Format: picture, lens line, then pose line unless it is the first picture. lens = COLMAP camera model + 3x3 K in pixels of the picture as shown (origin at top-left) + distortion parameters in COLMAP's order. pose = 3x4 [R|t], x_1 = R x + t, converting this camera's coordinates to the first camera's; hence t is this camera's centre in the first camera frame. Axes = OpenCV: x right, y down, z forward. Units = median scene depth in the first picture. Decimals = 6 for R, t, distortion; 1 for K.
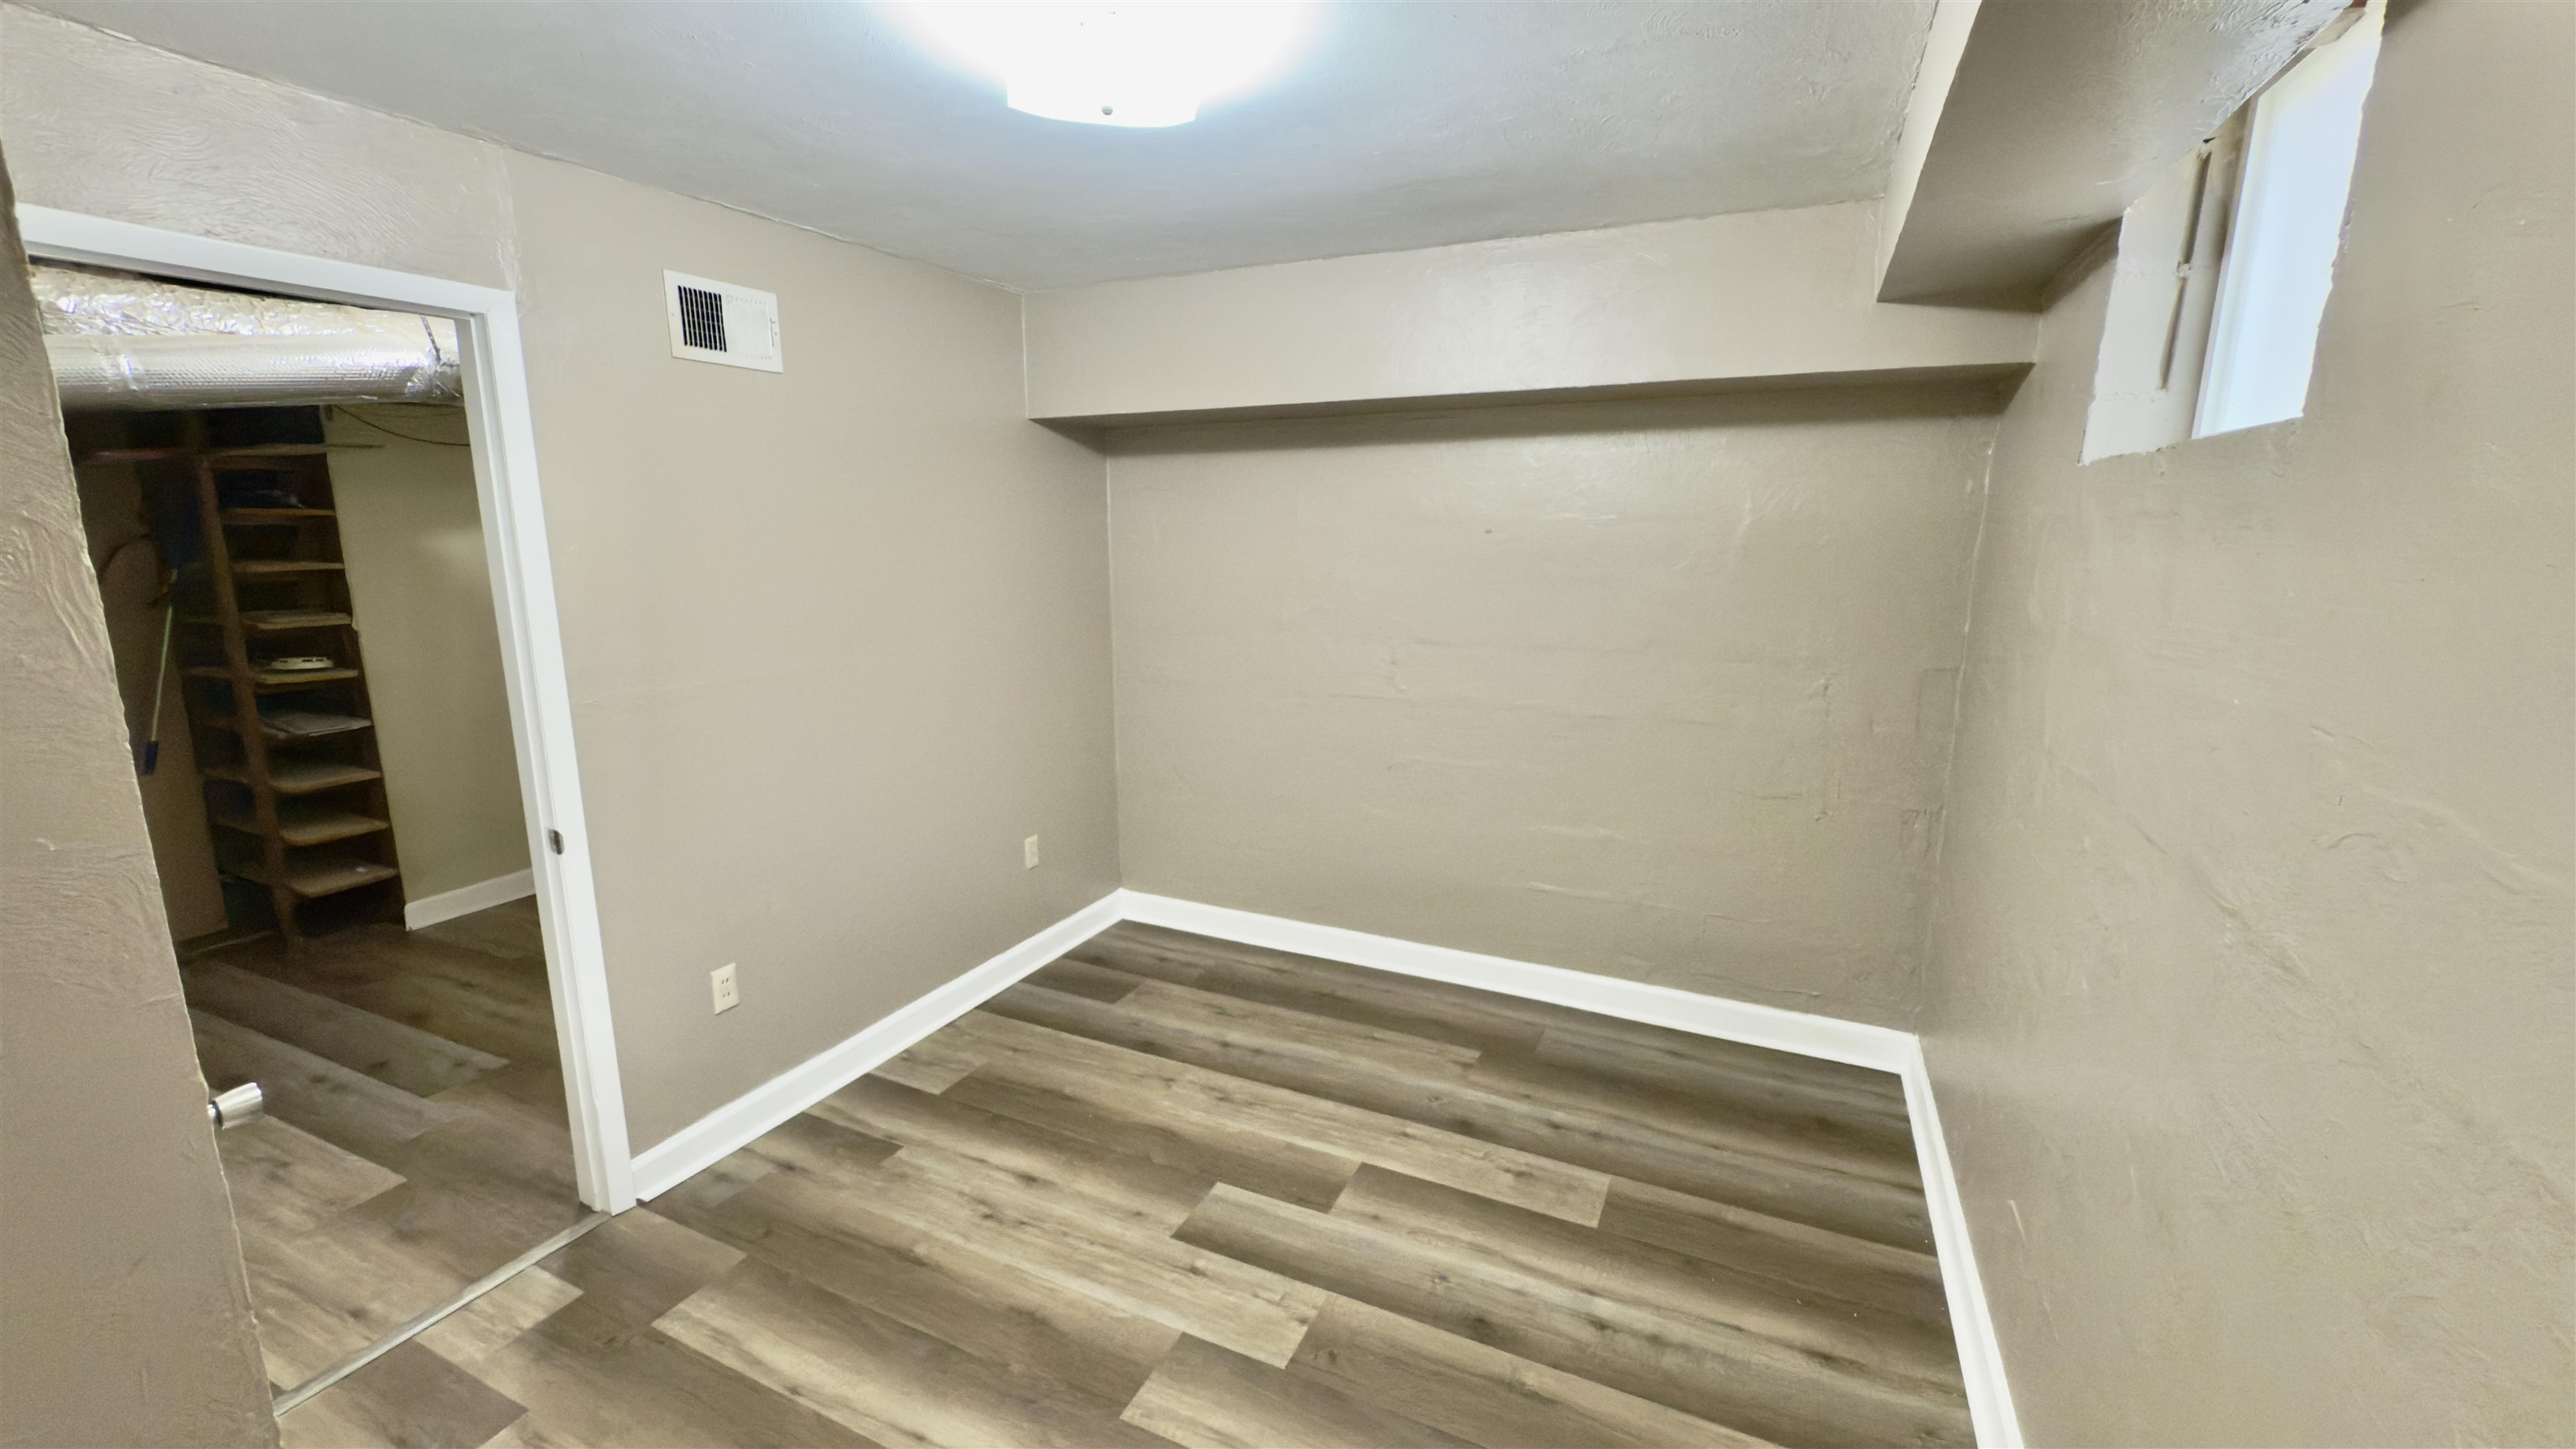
lens RADIAL K [[1027.3, 0, 1284.5], [0, 1027.3, 721.6], [0, 0, 1]] dist [0.000376, -0.000009]
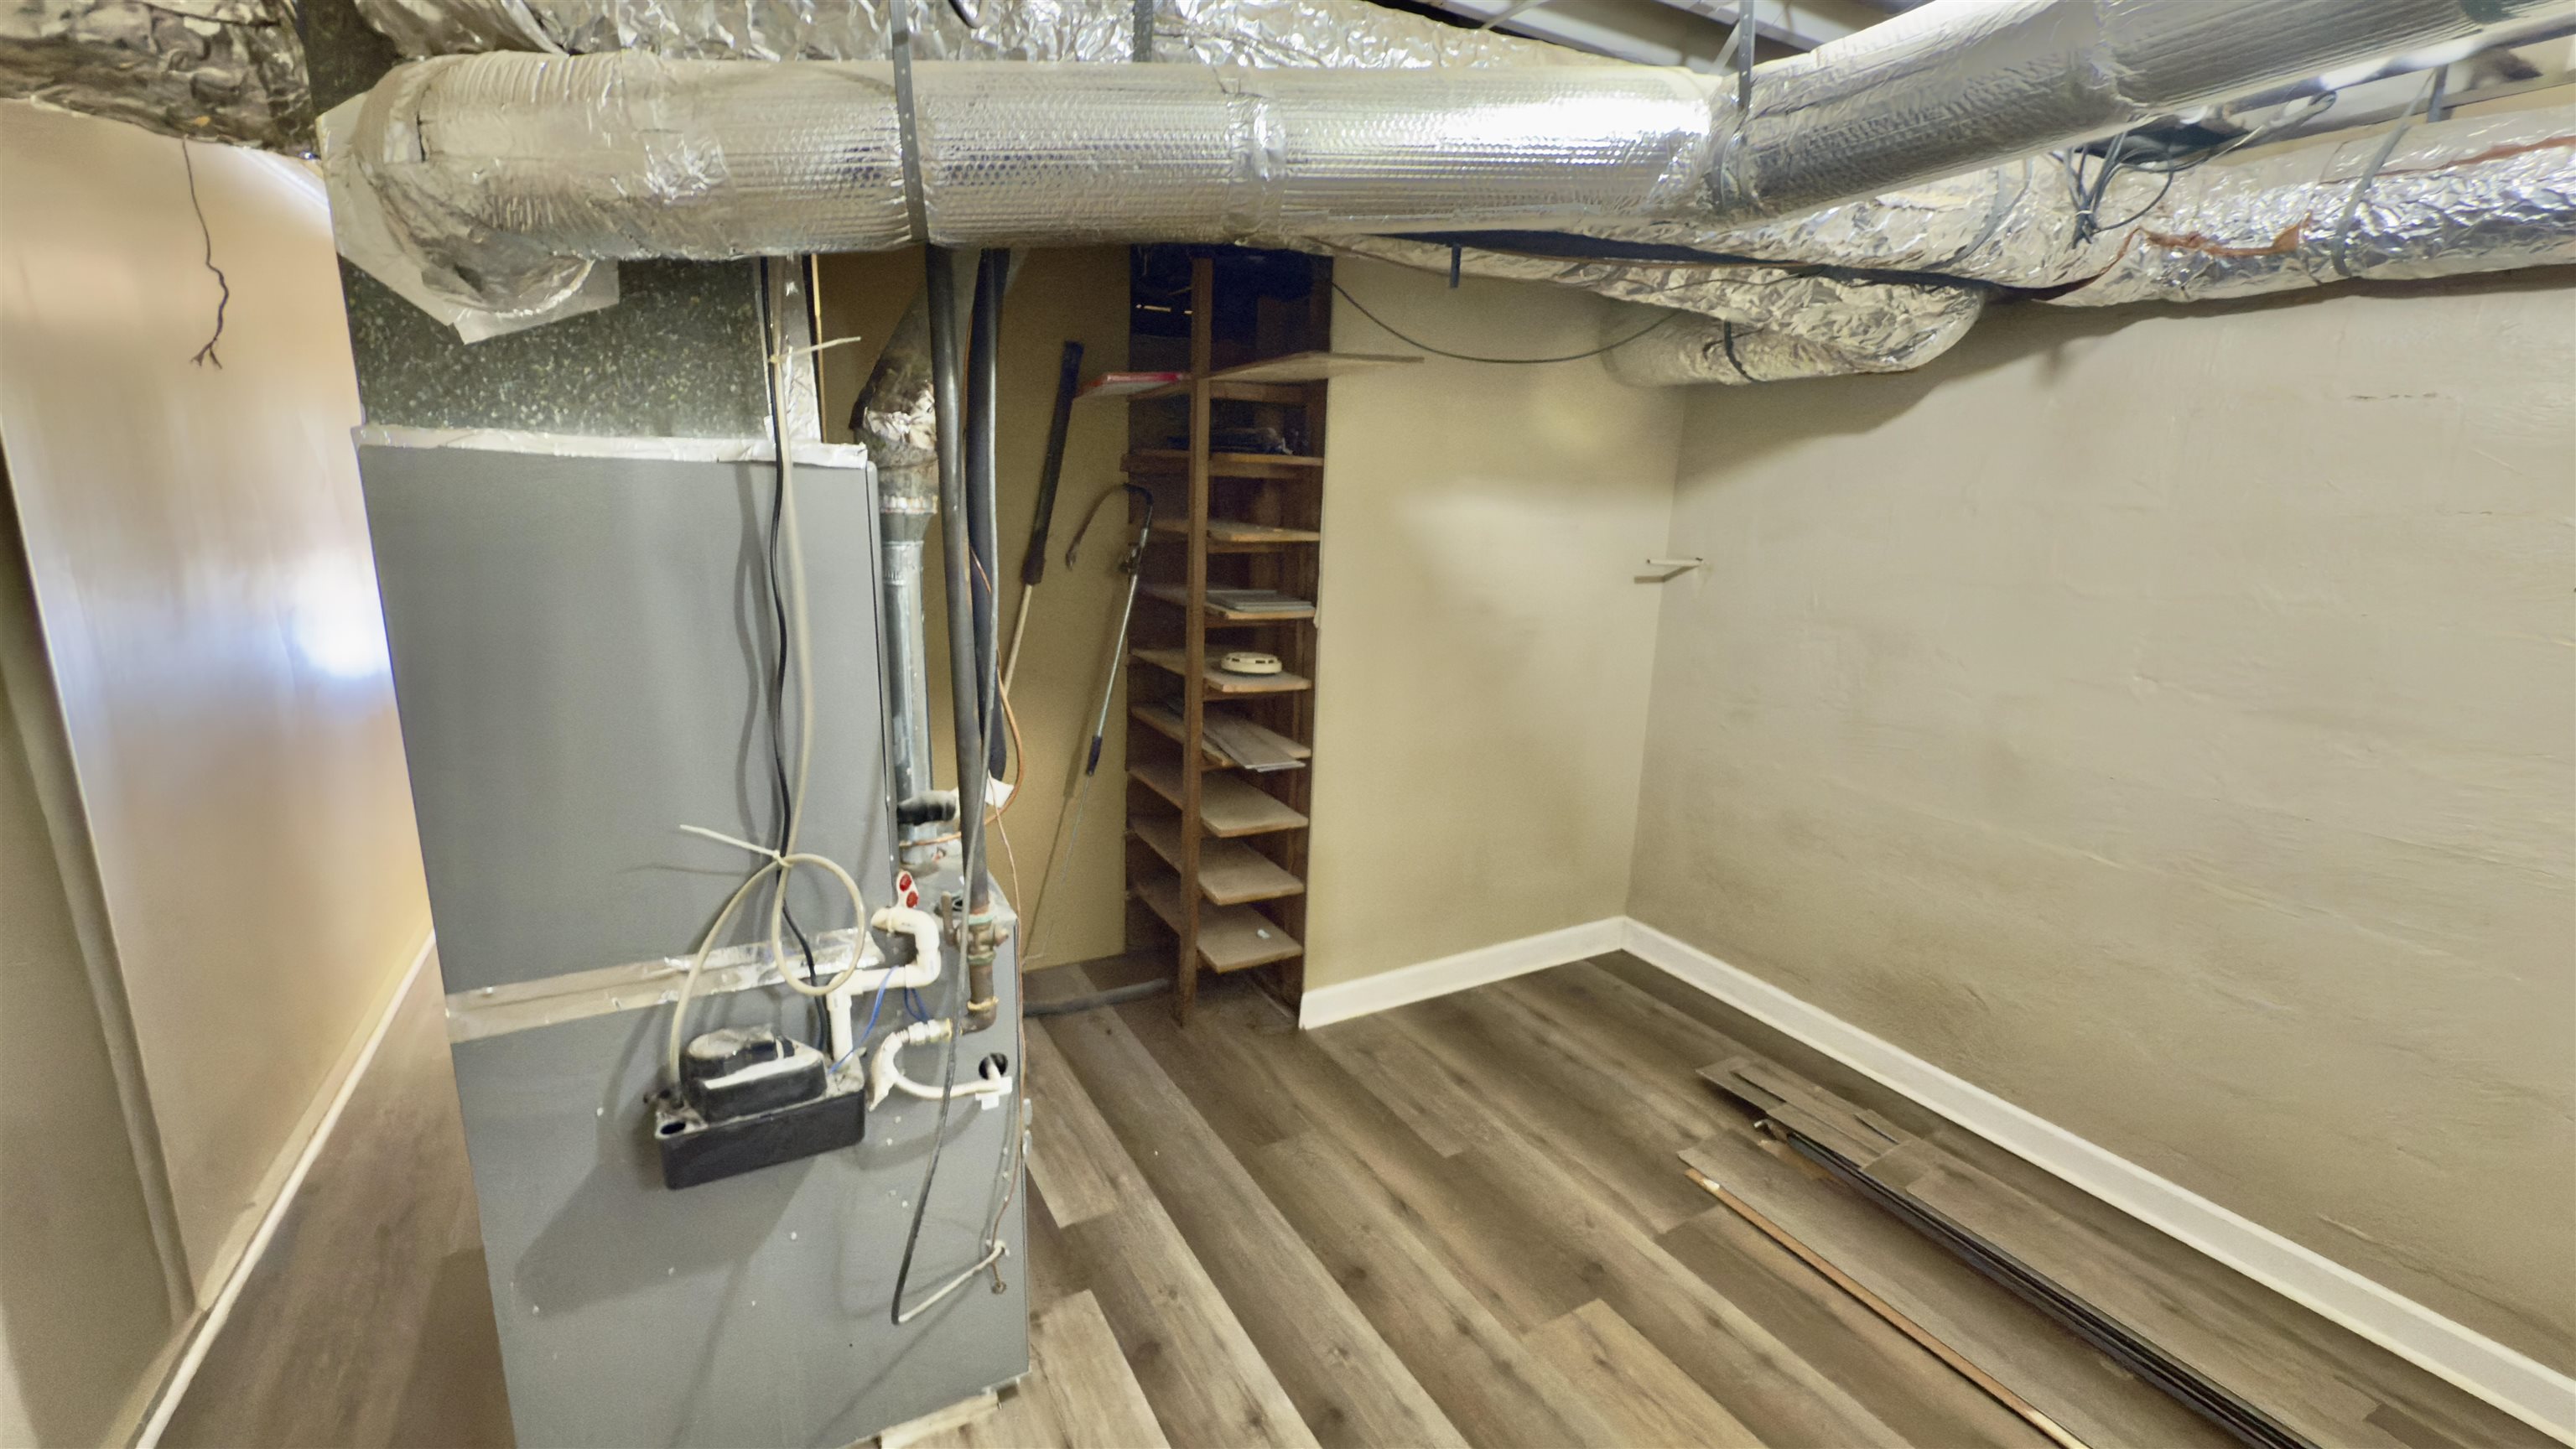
lens RADIAL K [[1027.3, 0, 1284.5], [0, 1027.3, 721.6], [0, 0, 1]] dist [0.000376, -0.000009]
pose [[0.812964, 0.161989, -0.559329, -0.511621], [-0.147772, 0.986476, 0.070916, -0.071250], [0.563253, 0.025001, 0.825906, 0.395046]]
